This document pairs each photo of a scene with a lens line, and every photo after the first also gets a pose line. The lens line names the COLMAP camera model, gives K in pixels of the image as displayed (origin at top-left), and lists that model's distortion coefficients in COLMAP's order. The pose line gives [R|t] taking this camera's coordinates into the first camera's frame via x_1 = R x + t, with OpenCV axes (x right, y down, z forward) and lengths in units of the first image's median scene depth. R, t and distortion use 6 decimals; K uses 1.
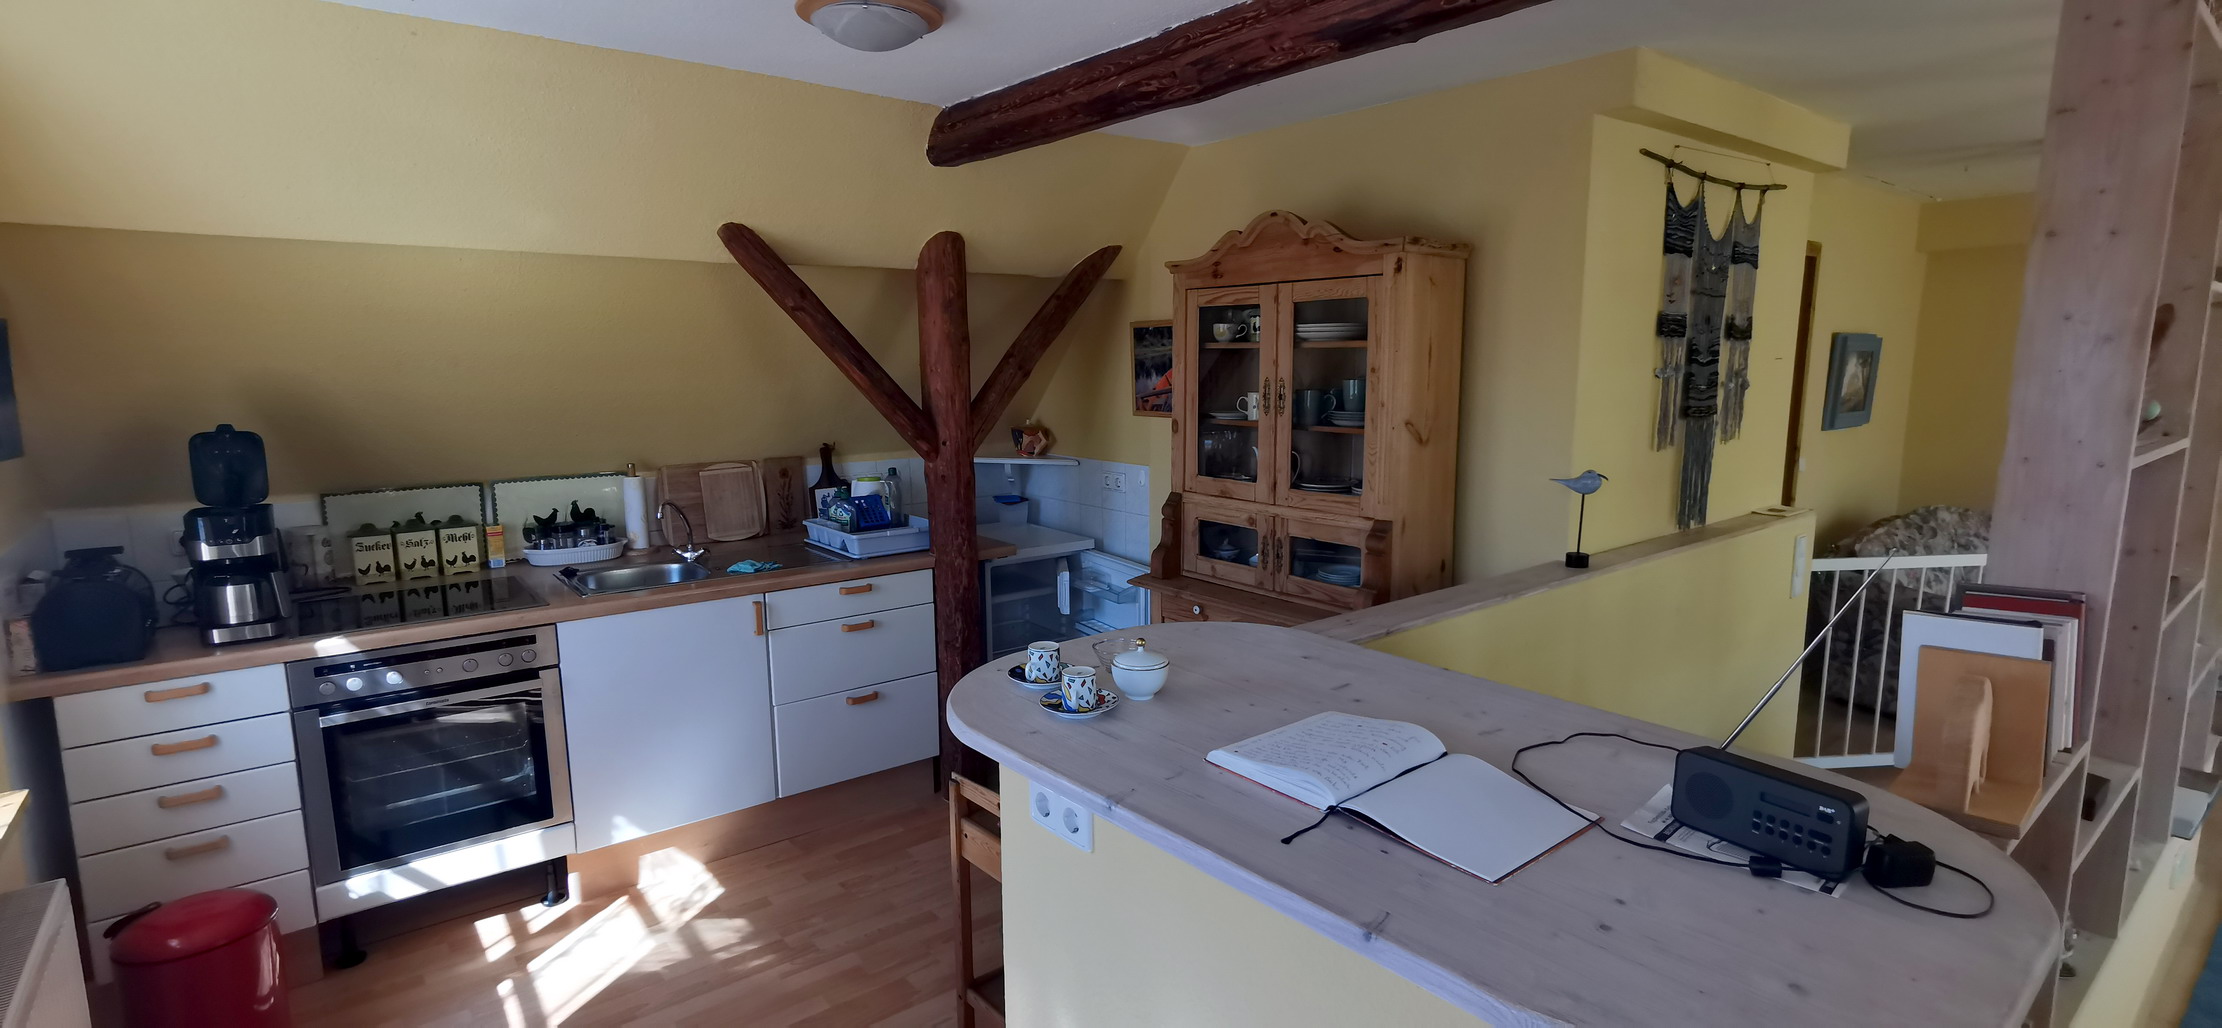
lens RADIAL K [[1009.6, 0, 1111.0], [0, 1009.6, 514.0], [0, 0, 1]] dist [-0.022509, 0.000177]
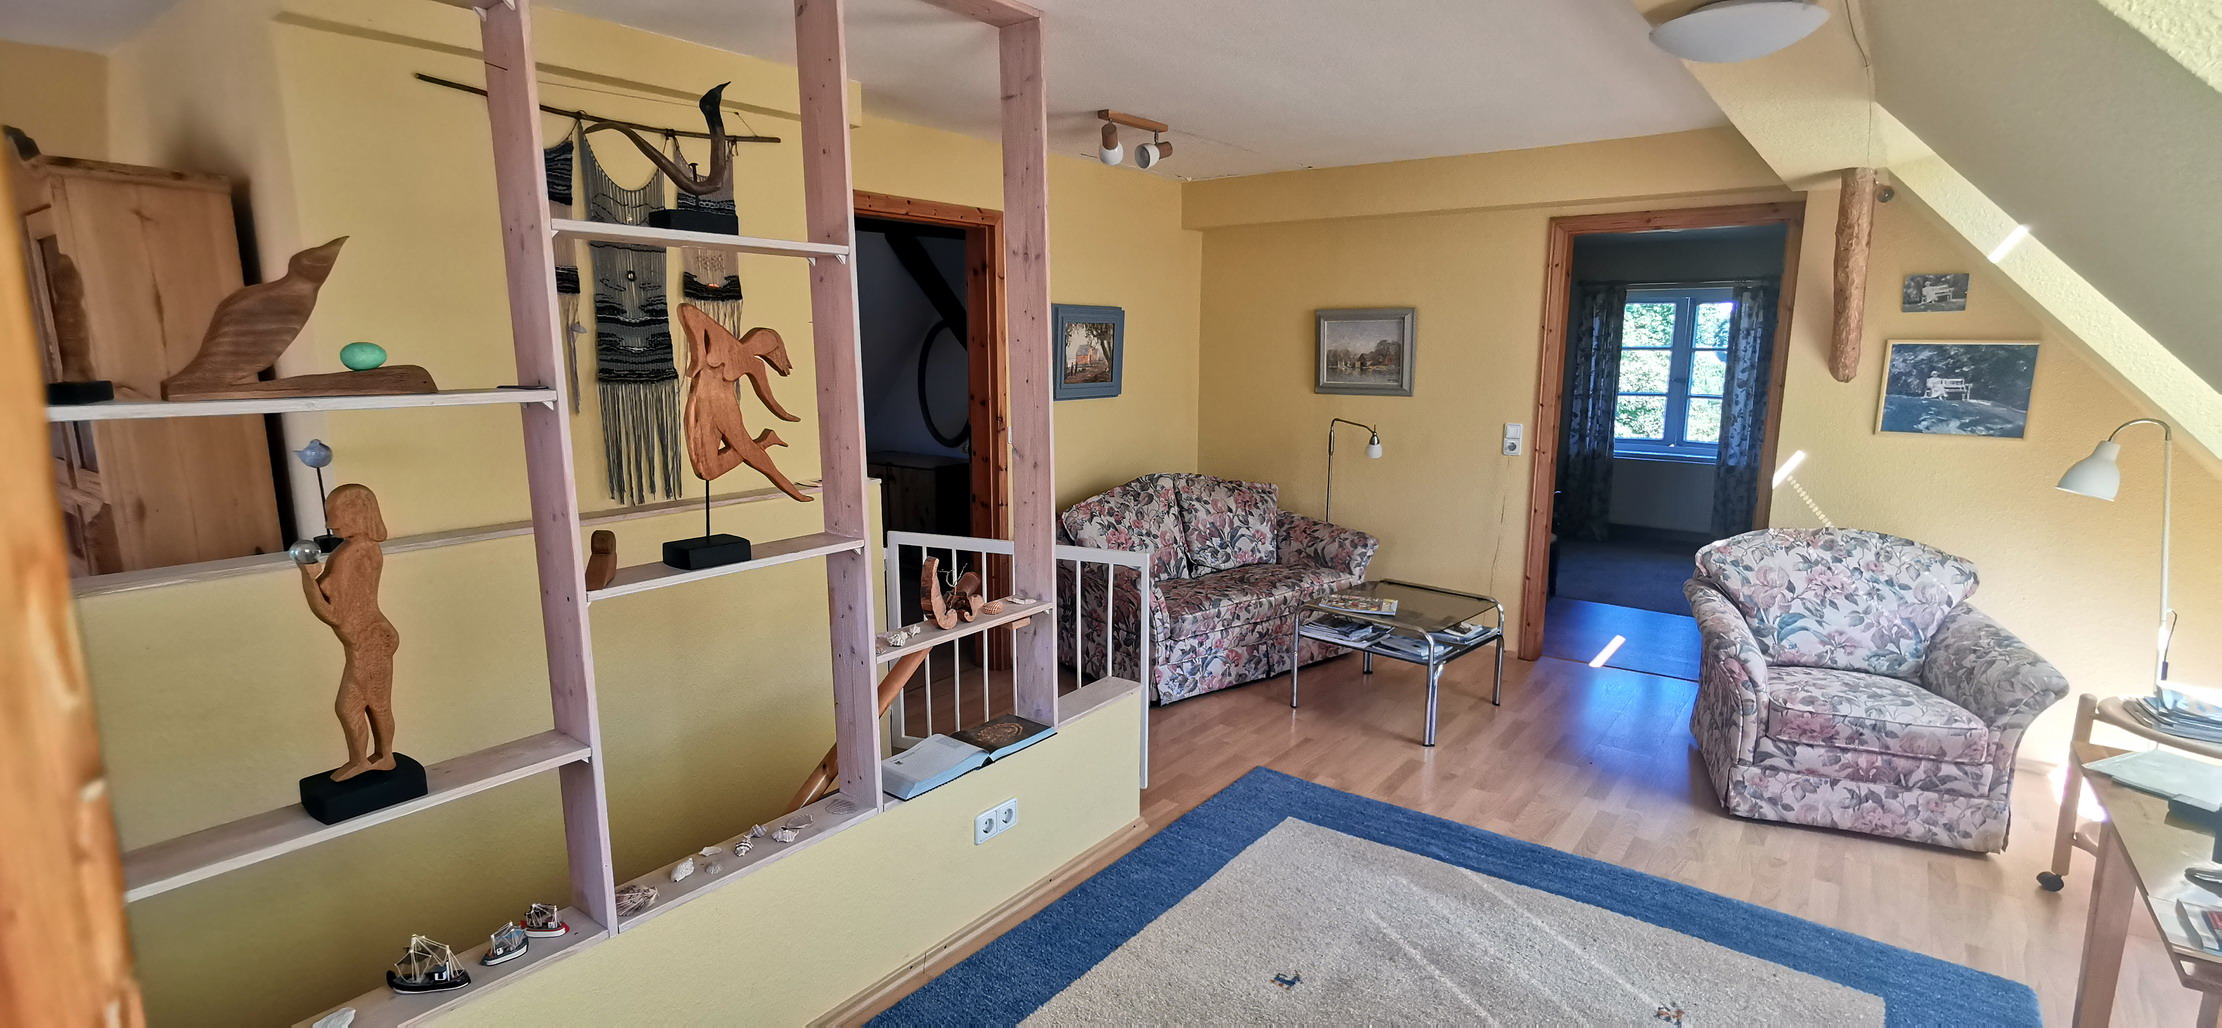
lens RADIAL K [[1009.6, 0, 1111.0], [0, 1009.6, 514.0], [0, 0, 1]] dist [-0.022509, 0.000177]
pose [[0.969275, -0.036515, 0.243255, 0.476823], [0.034769, 0.999330, 0.011470, 0.018255], [-0.243511, -0.002660, 0.969895, 0.001220]]
